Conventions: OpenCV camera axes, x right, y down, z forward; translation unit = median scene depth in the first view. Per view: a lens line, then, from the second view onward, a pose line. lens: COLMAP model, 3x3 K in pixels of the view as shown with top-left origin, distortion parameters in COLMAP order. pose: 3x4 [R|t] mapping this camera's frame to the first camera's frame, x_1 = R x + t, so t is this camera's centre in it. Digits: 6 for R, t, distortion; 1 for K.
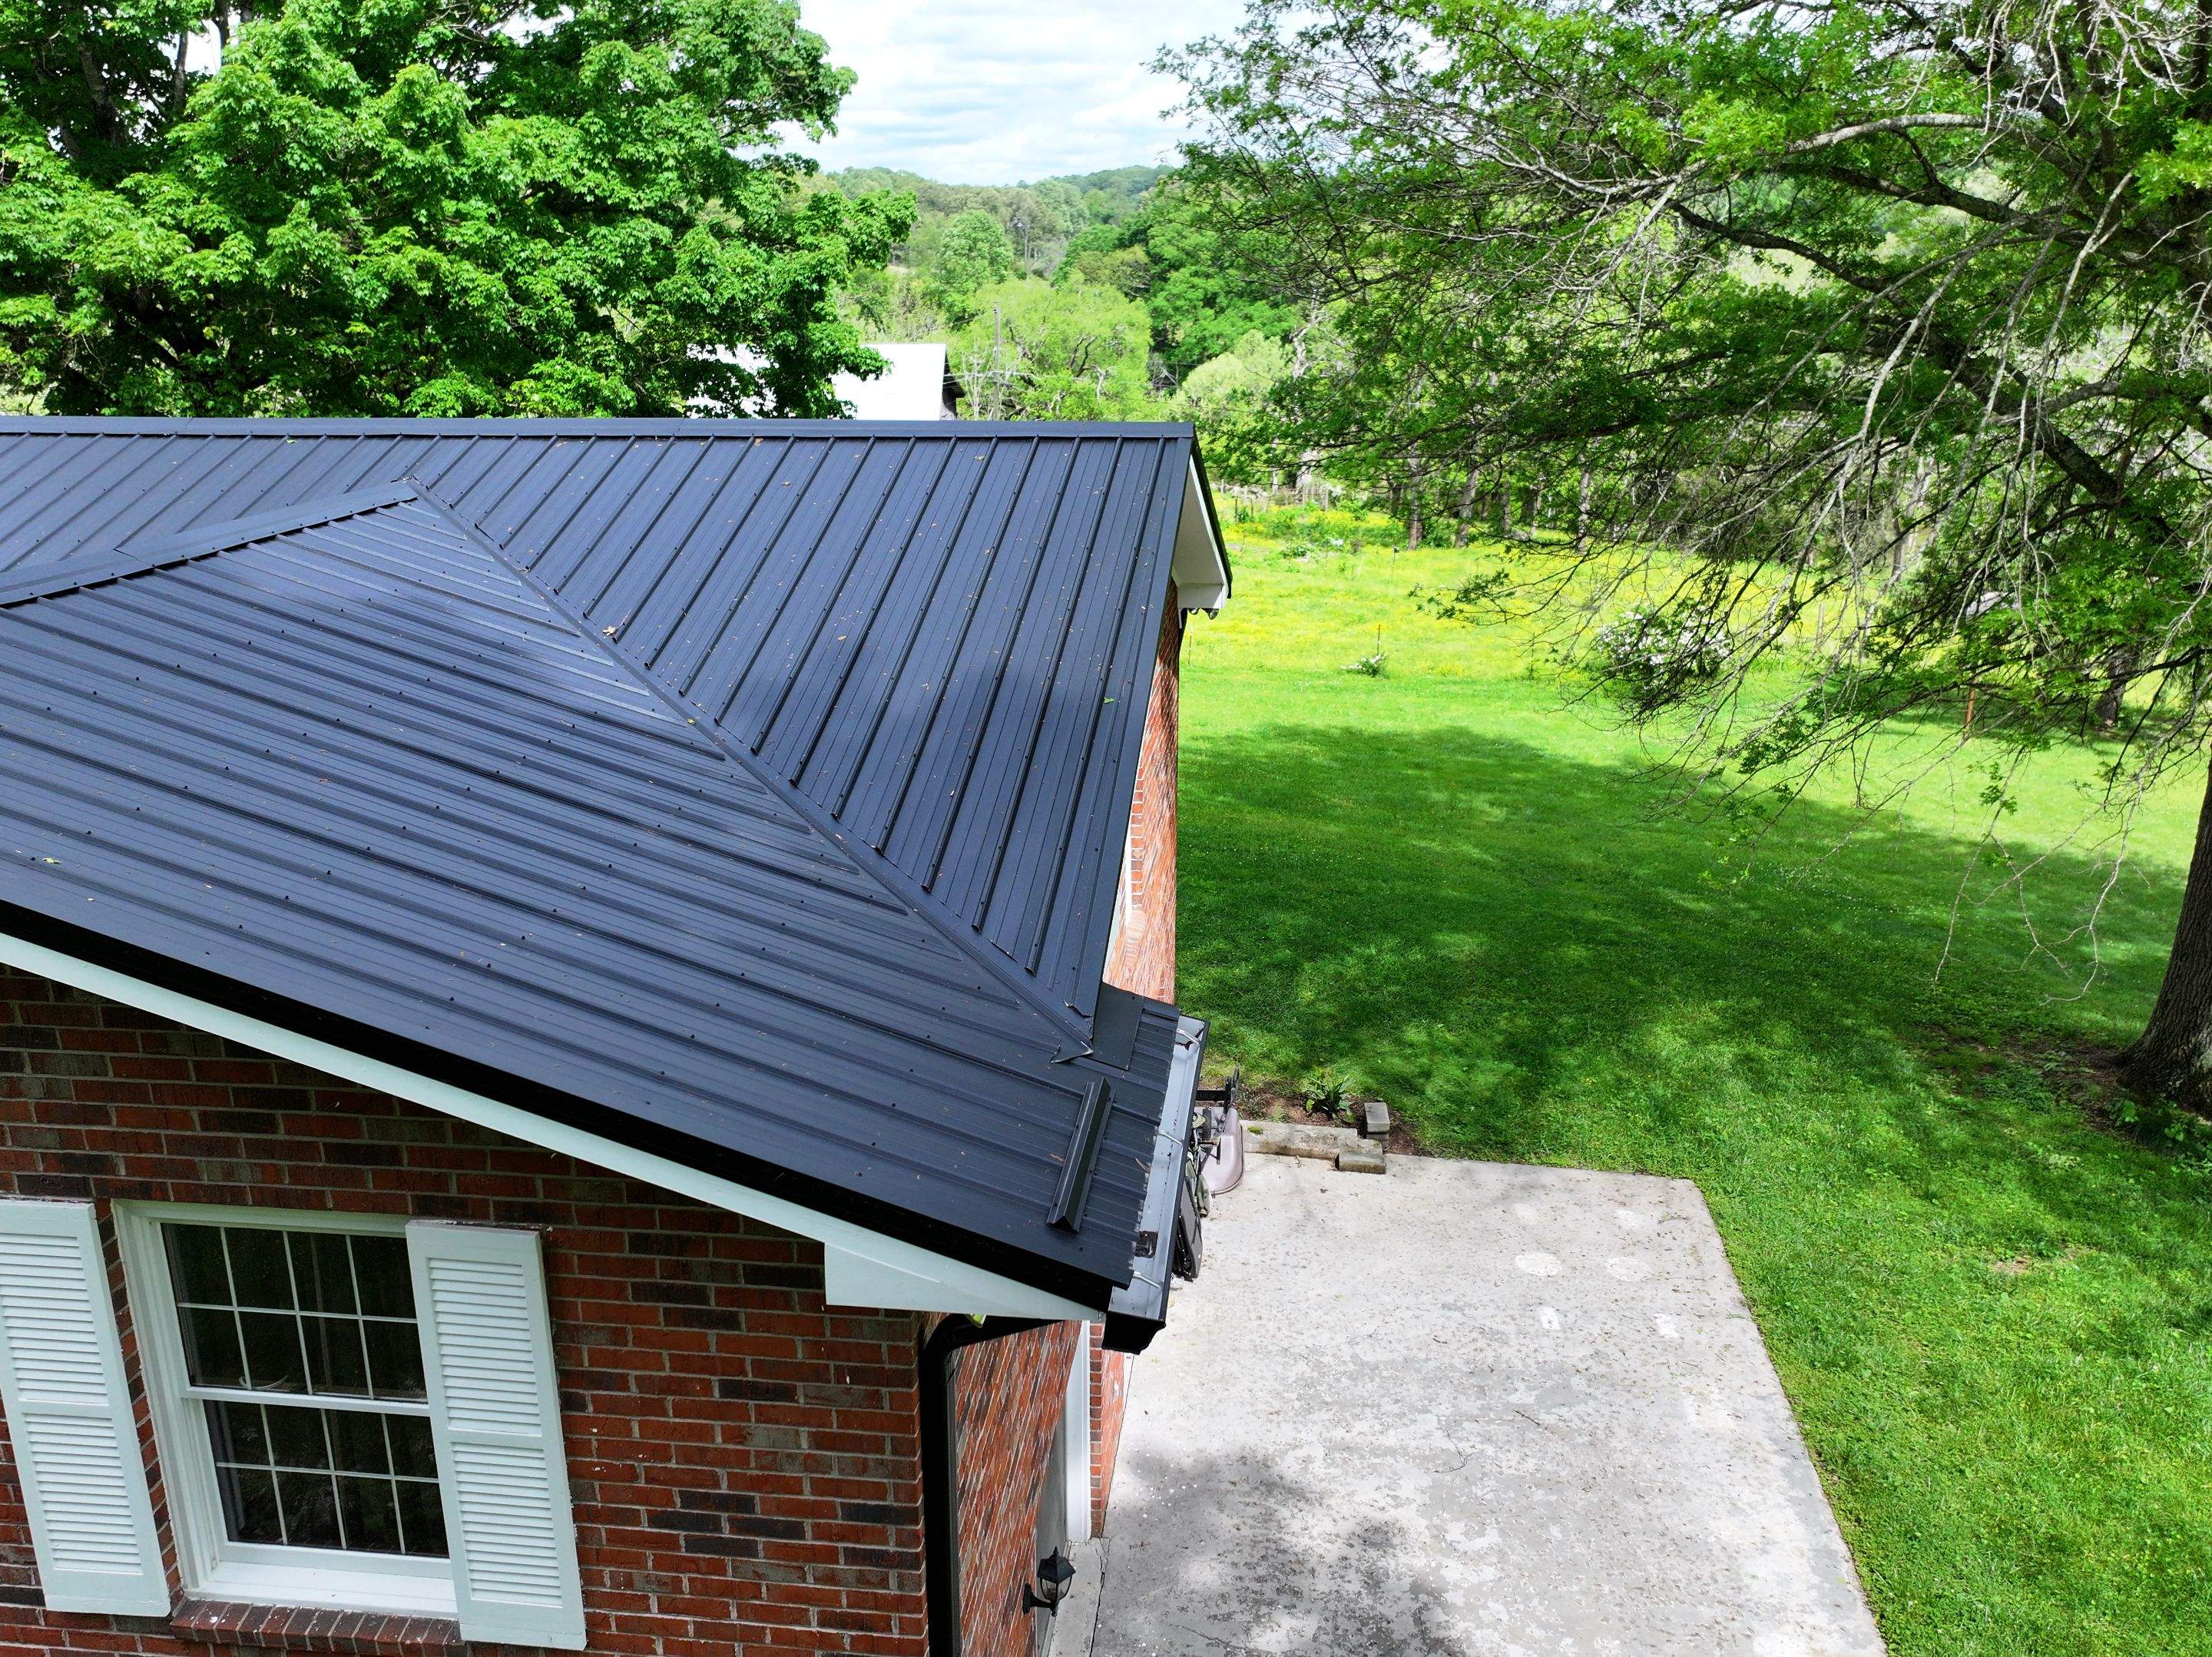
lens RADIAL K [[1749.9, 0, 1104.3], [0, 1749.9, 818.3], [0, 0, 1]] dist [-0.013764, 0.001017]
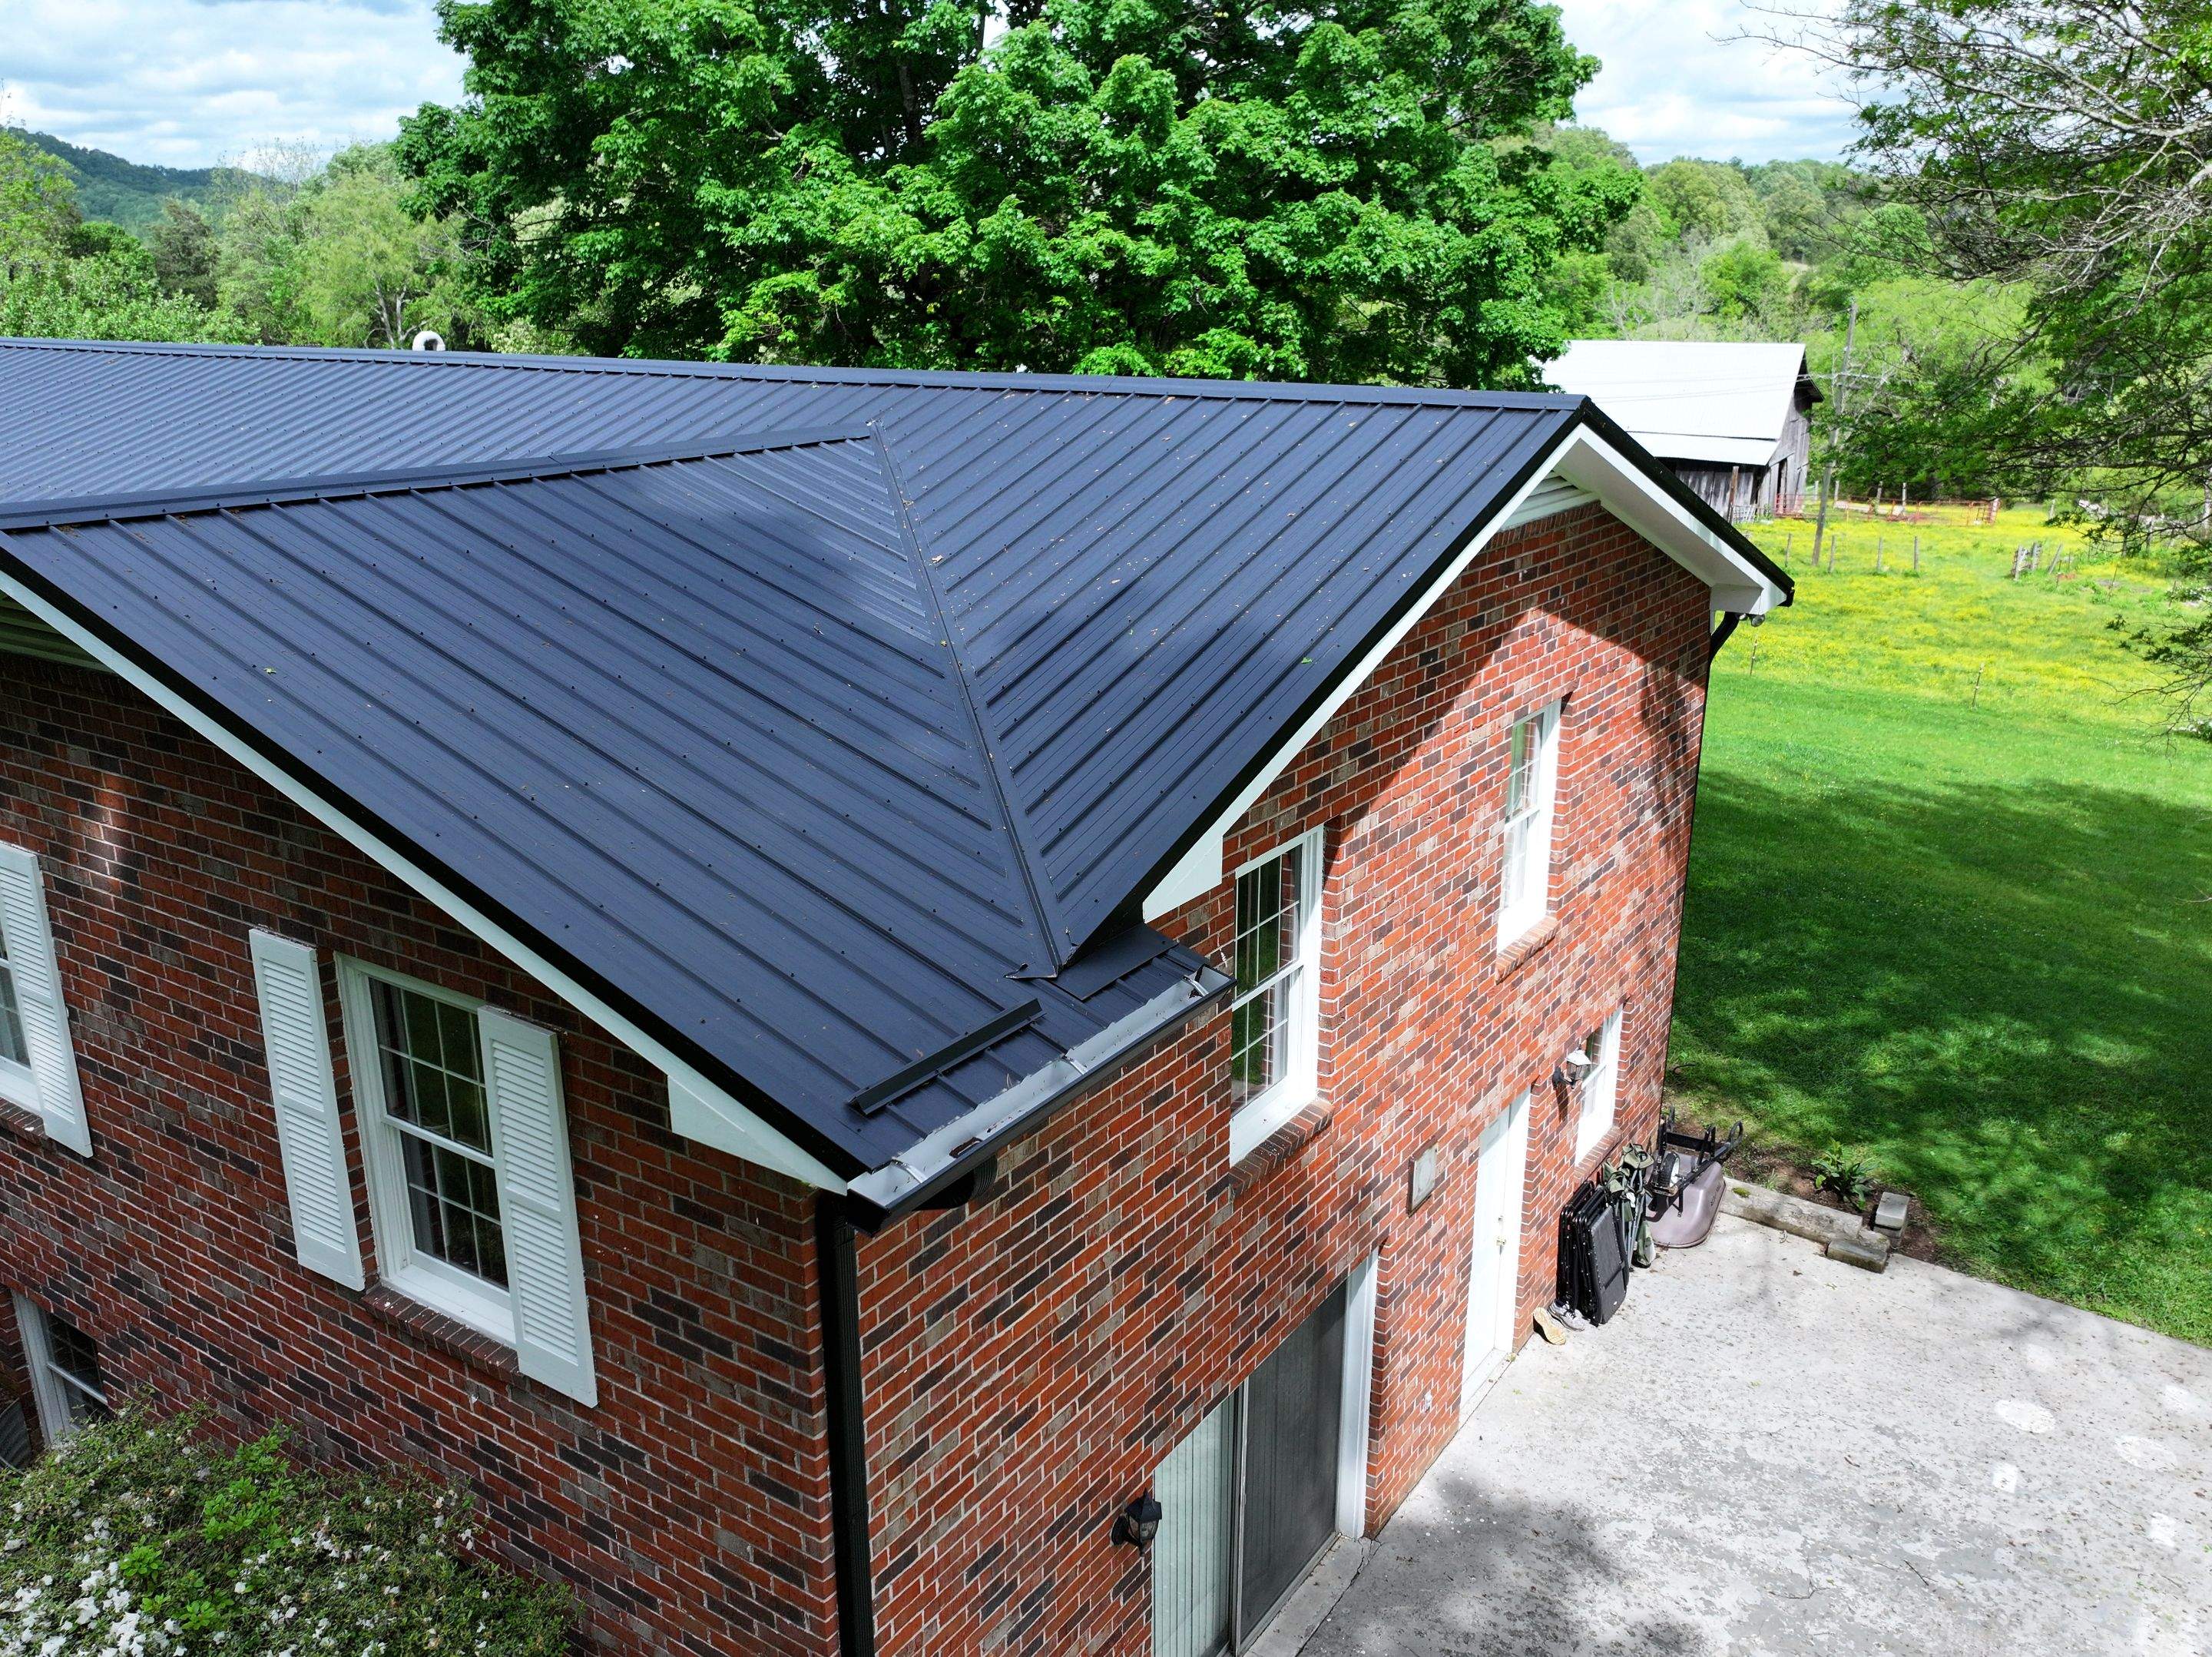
lens RADIAL K [[1749.9, 0, 1097.7], [0, 1749.9, 839.7], [0, 0, 1]] dist [-0.013764, 0.001017]
pose [[0.885499, 0.140048, -0.443033, 0.162681], [-0.134764, 0.989919, 0.043571, 0.002944], [0.444669, 0.021123, 0.895446, 0.036488]]
